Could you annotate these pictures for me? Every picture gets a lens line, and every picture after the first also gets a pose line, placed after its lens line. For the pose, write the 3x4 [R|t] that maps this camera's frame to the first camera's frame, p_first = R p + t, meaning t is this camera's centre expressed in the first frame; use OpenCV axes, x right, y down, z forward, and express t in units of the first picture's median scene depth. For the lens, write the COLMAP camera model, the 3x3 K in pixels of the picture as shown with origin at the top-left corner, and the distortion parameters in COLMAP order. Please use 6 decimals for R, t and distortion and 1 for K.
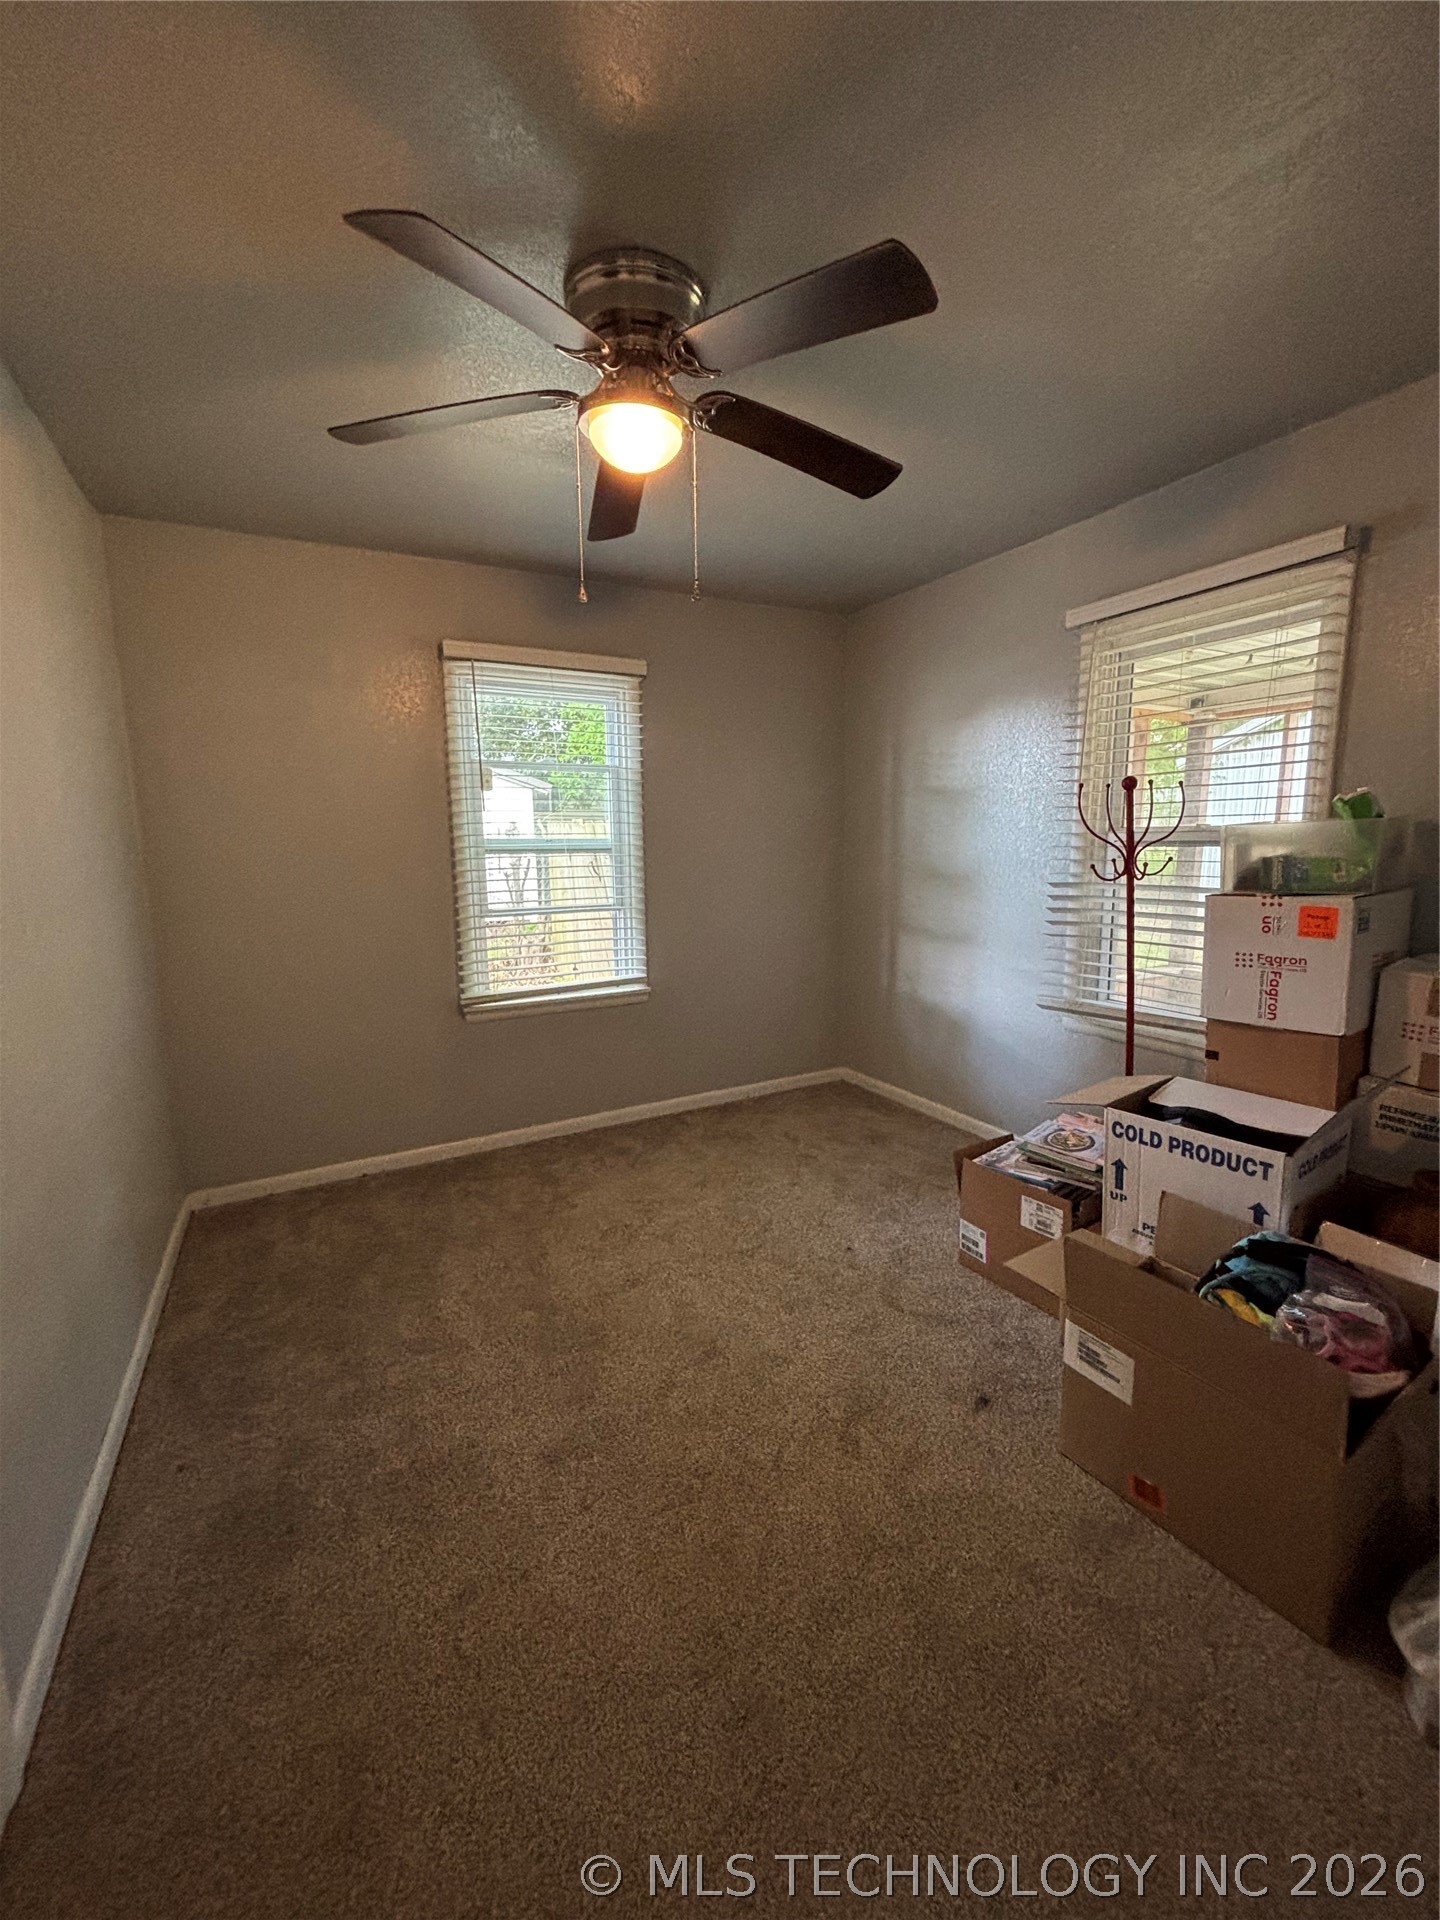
lens RADIAL K [[769.9, 0, 720.0], [0, 769.9, 960.0], [0, 0, 1]] dist [-0.000031, -0.000377]
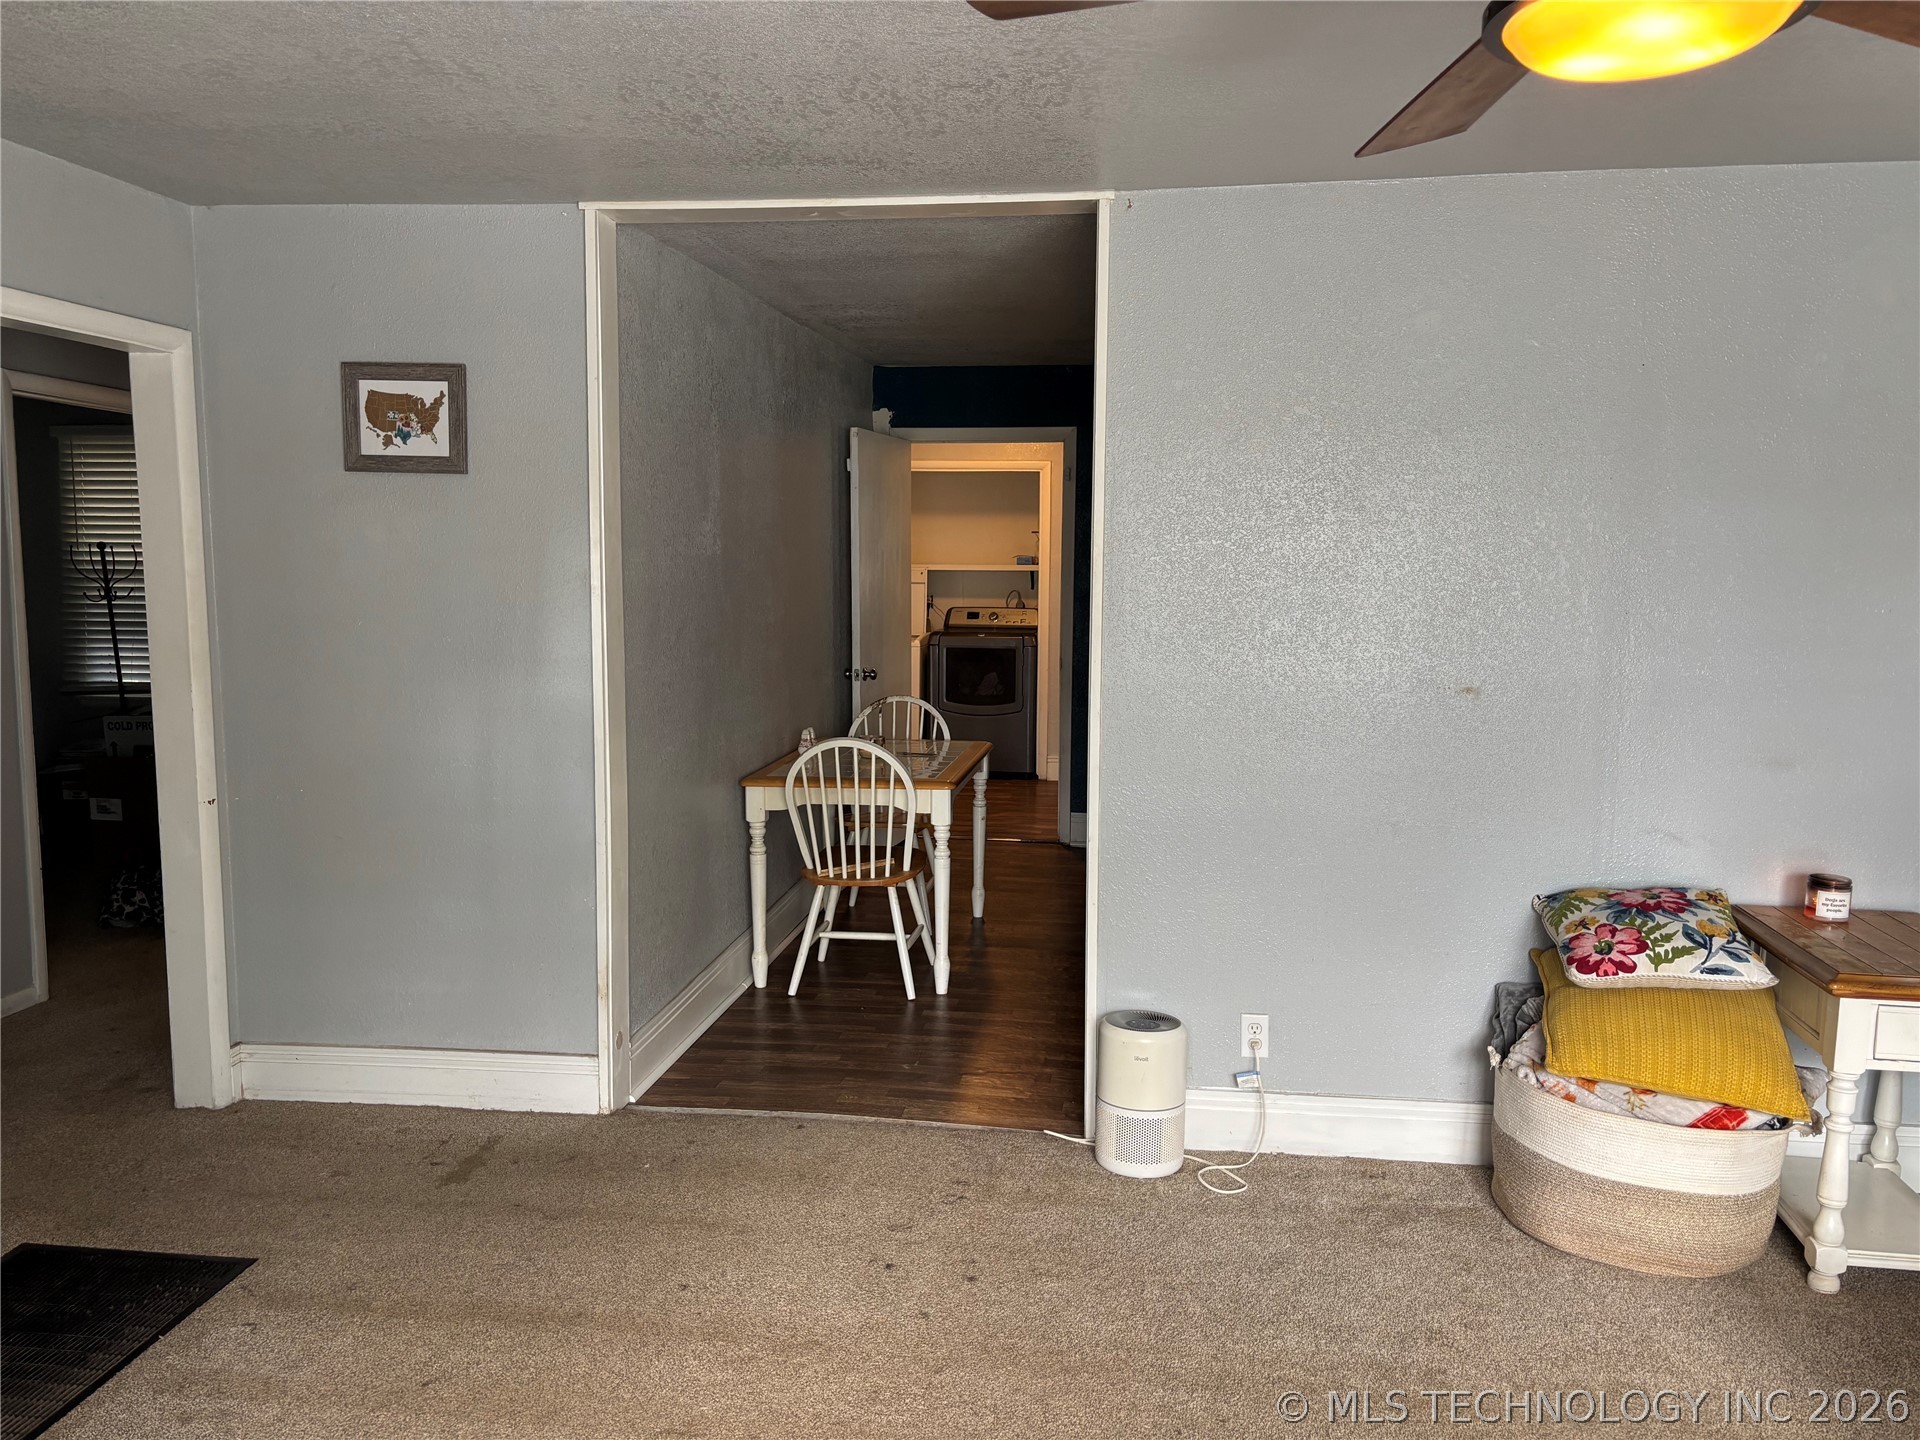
lens RADIAL K [[1424.2, 0, 960.0], [0, 1424.2, 720.0], [0, 0, 1]] dist [-0.000265, -0.001989]
pose [[0.565347, -0.059147, 0.822730, -0.962155], [0.114761, 0.993365, -0.007445, 0.378531], [-0.816831, 0.098626, 0.568384, -2.192221]]
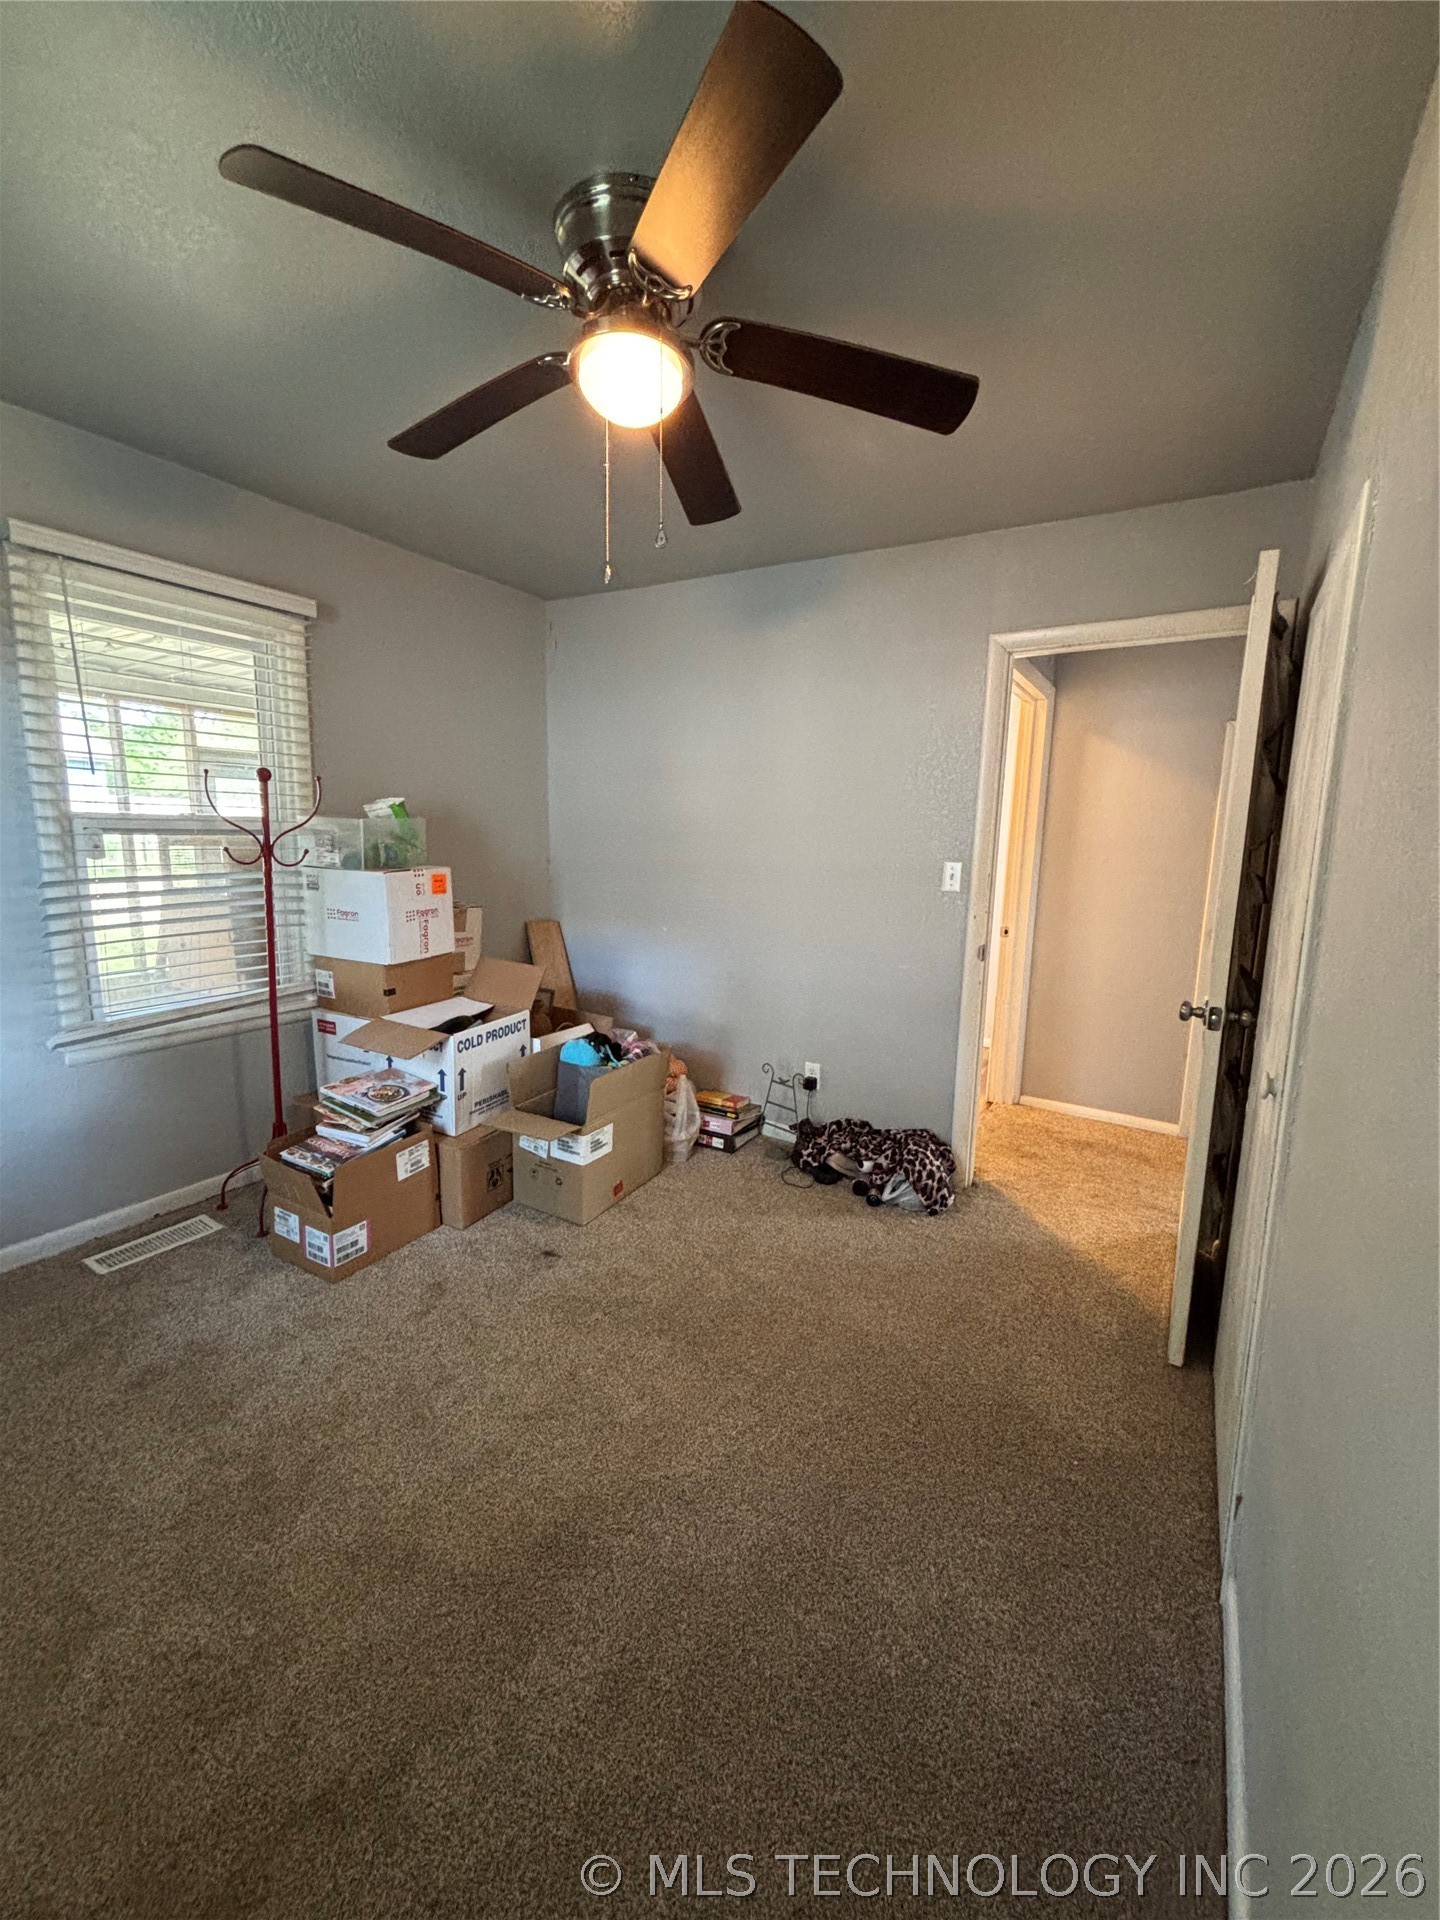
lens RADIAL K [[769.9, 0, 720.0], [0, 769.9, 960.0], [0, 0, 1]] dist [-0.000031, -0.000377]
pose [[-0.496733, -0.130468, 0.858041, -0.670062], [0.124866, 0.967608, 0.219414, -0.130392], [-0.858874, 0.216131, -0.464352, 0.959061]]
